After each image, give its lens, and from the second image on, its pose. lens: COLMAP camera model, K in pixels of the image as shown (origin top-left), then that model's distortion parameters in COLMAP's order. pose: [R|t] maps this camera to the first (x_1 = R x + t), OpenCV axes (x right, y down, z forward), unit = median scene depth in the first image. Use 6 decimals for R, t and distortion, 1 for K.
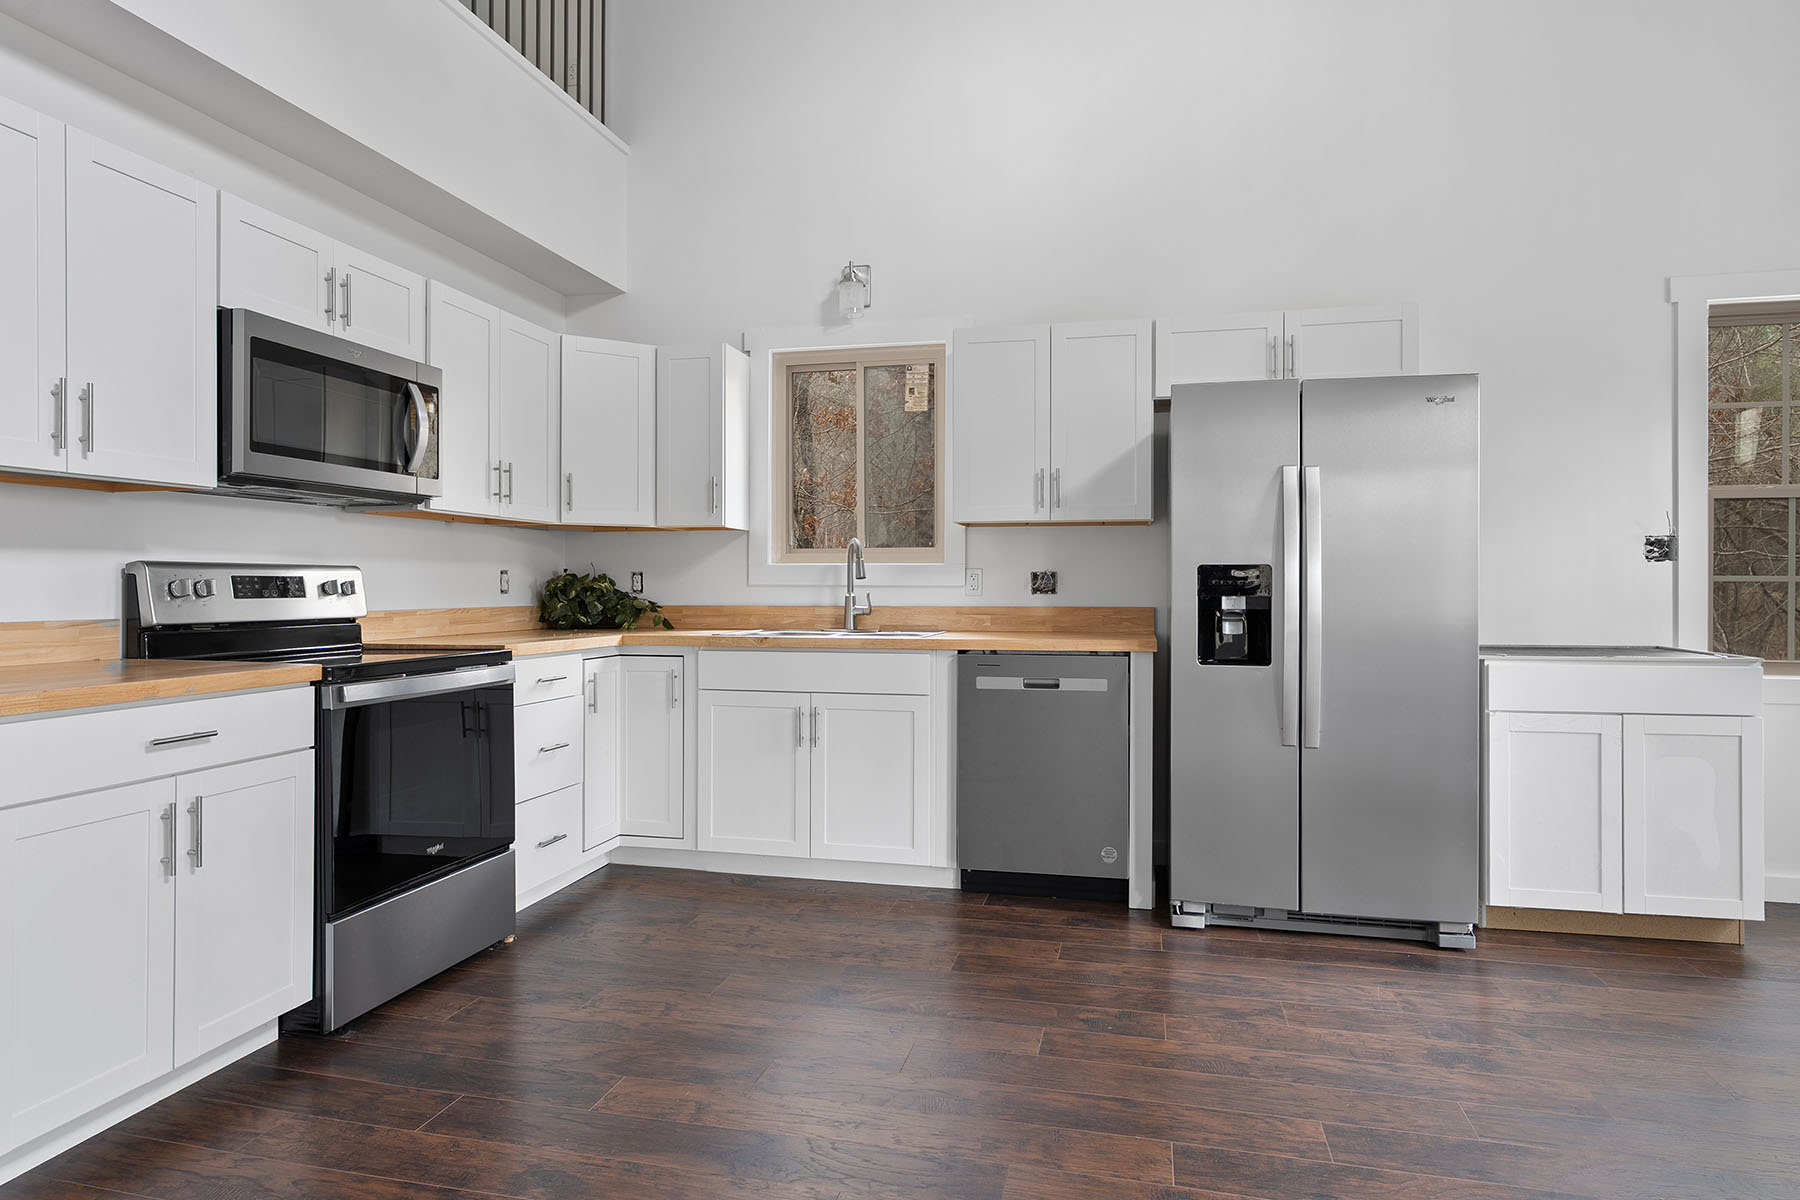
lens RADIAL K [[1034.4, 0, 894.8], [0, 1034.4, 585.9], [0, 0, 1]] dist [0.003196, 0.000866]
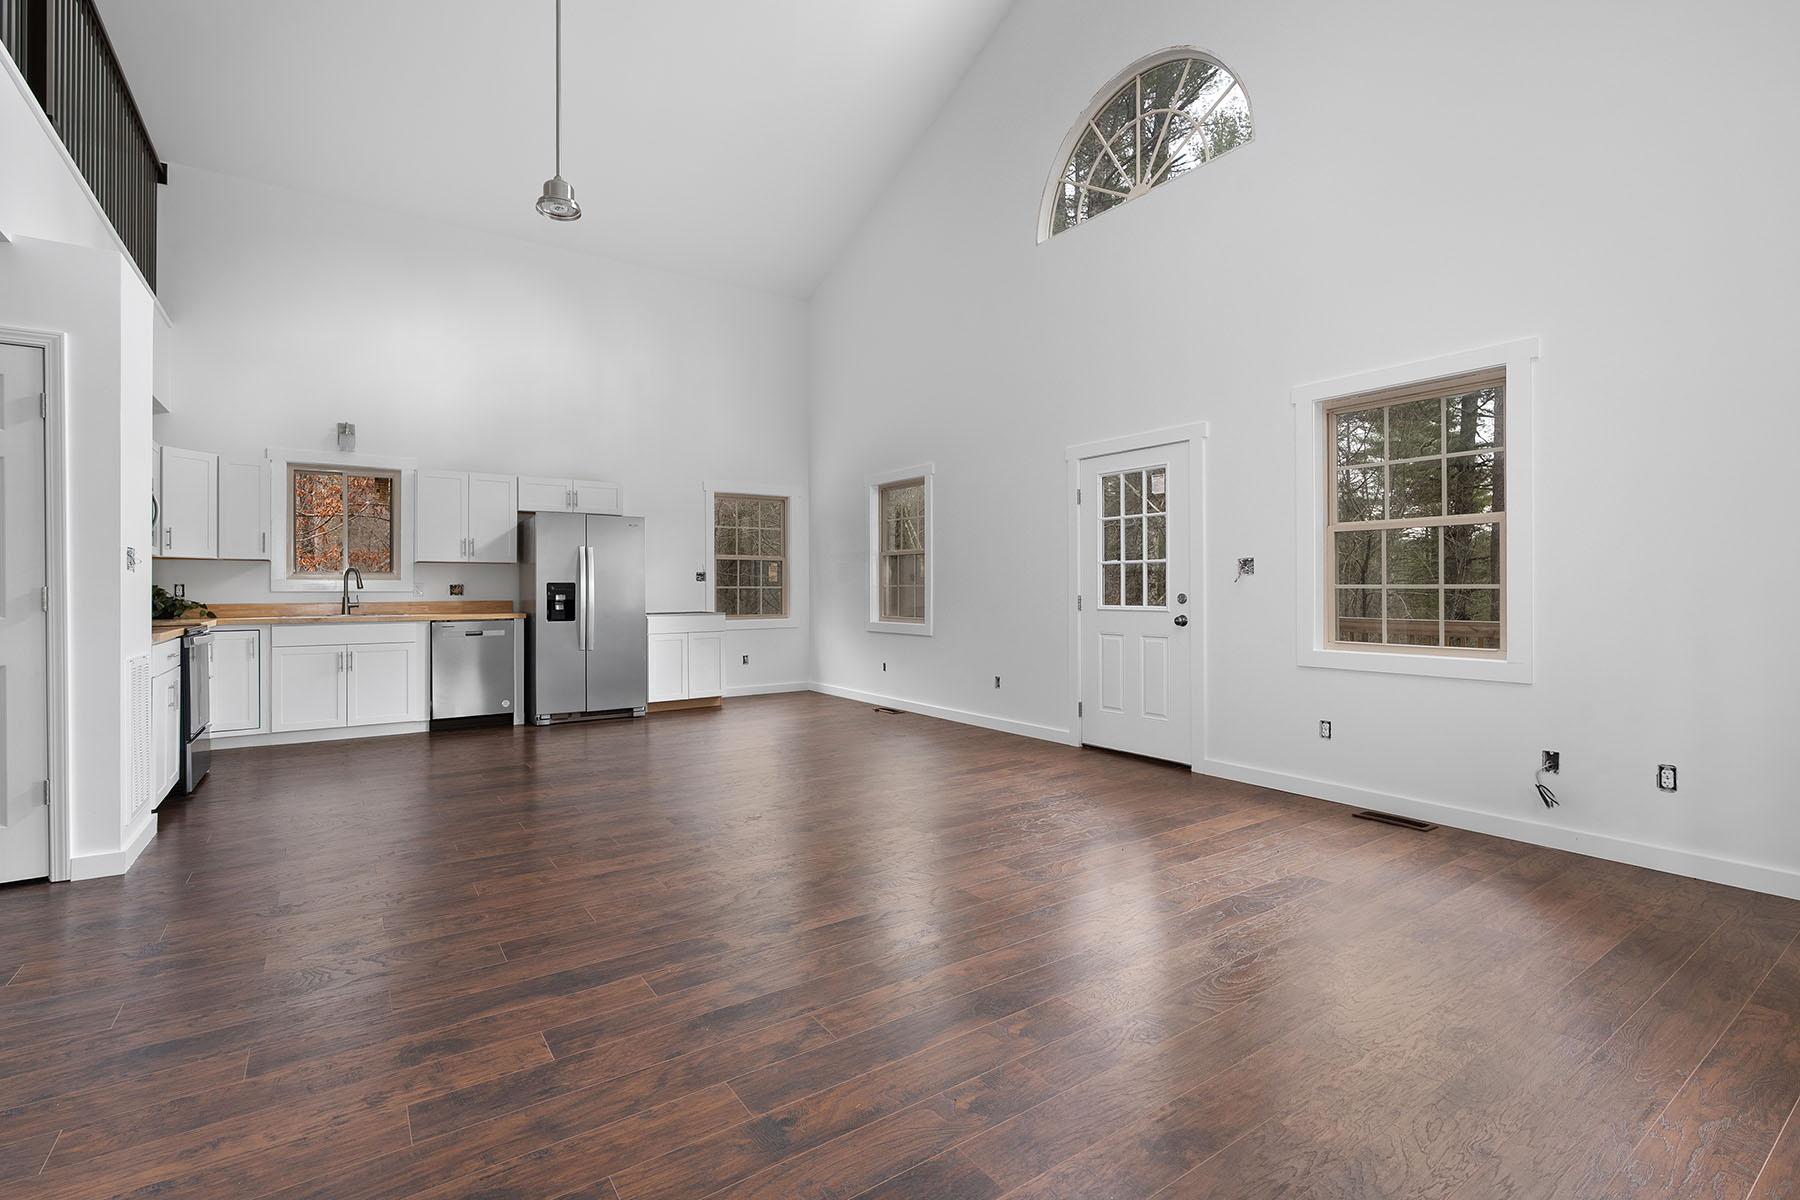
lens RADIAL K [[815.8, 0, 899.6], [0, 815.8, 594.4], [0, 0, 1]] dist [-0.003133, 0.000294]
pose [[0.664444, -0.008965, 0.747284, -0.569662], [0.005122, 0.999959, 0.007442, -0.001367], [-0.747320, -0.001117, 0.664463, -0.893030]]
